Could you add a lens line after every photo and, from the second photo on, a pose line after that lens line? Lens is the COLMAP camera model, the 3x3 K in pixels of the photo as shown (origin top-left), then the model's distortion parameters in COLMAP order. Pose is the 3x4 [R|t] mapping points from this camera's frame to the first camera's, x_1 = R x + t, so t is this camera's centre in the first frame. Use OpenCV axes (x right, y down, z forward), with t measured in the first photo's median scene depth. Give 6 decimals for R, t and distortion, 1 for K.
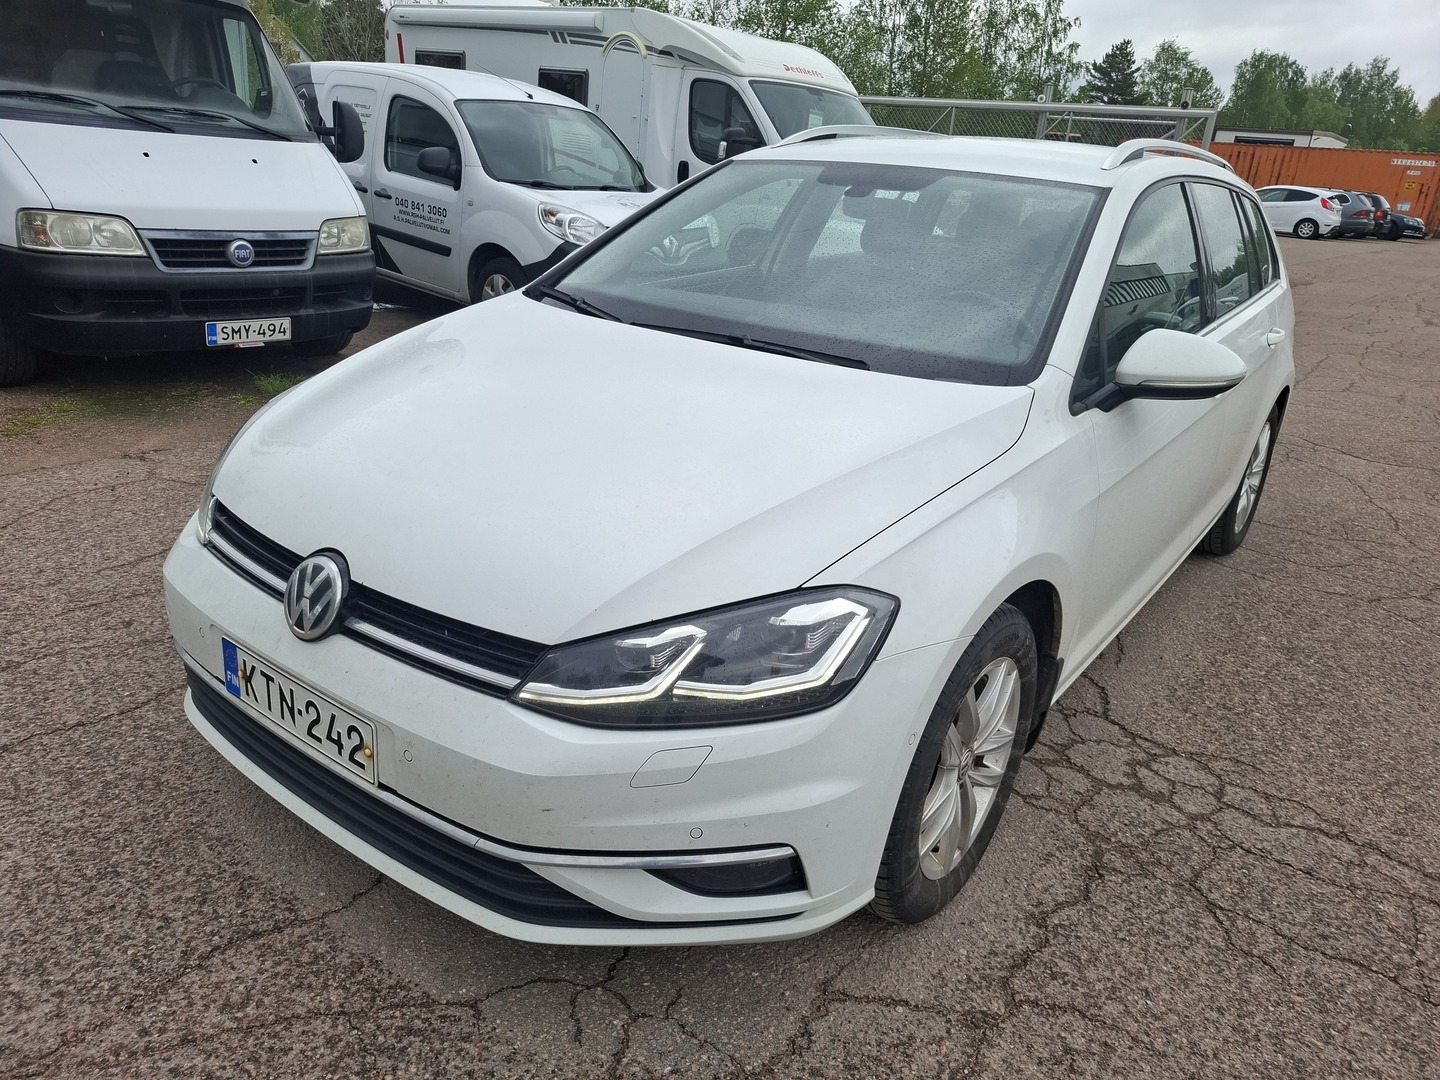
lens RADIAL K [[958.6, 0, 725.4], [0, 958.6, 545.1], [0, 0, 1]] dist [0.036722, -0.023861]
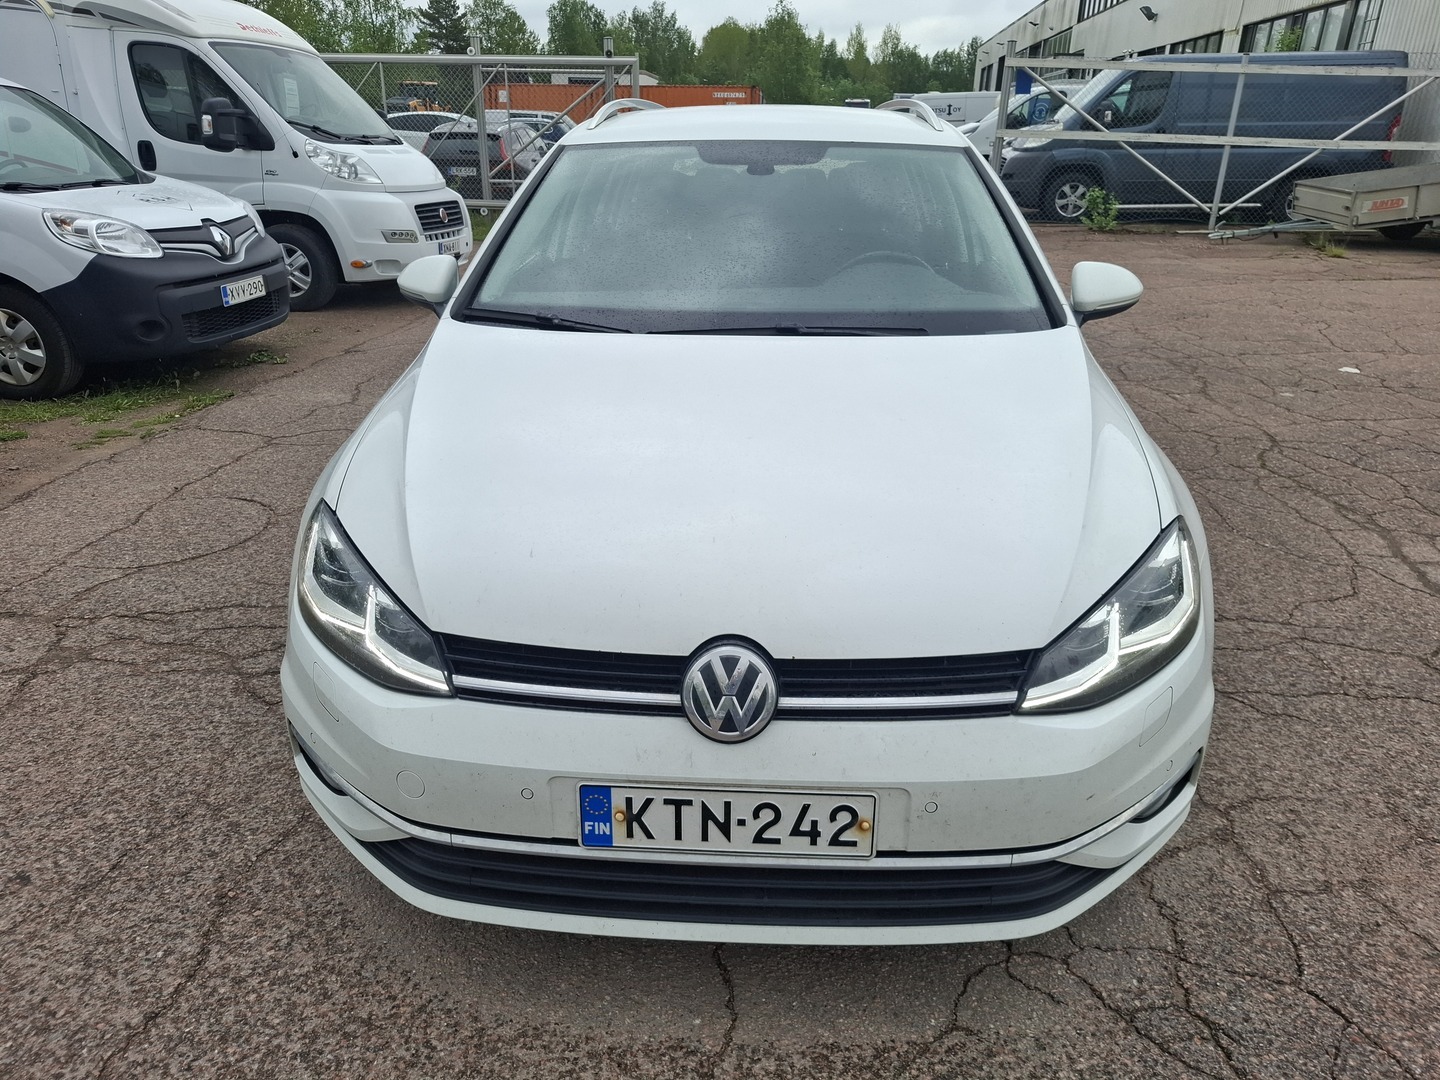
lens RADIAL K [[958.6, 0, 725.4], [0, 958.6, 532.0], [0, 0, 1]] dist [0.036722, -0.023861]
pose [[0.838250, -0.270384, 0.473529, -0.590837], [0.255404, 0.961942, 0.097146, -0.128114], [-0.481774, 0.039509, 0.875404, 0.165236]]
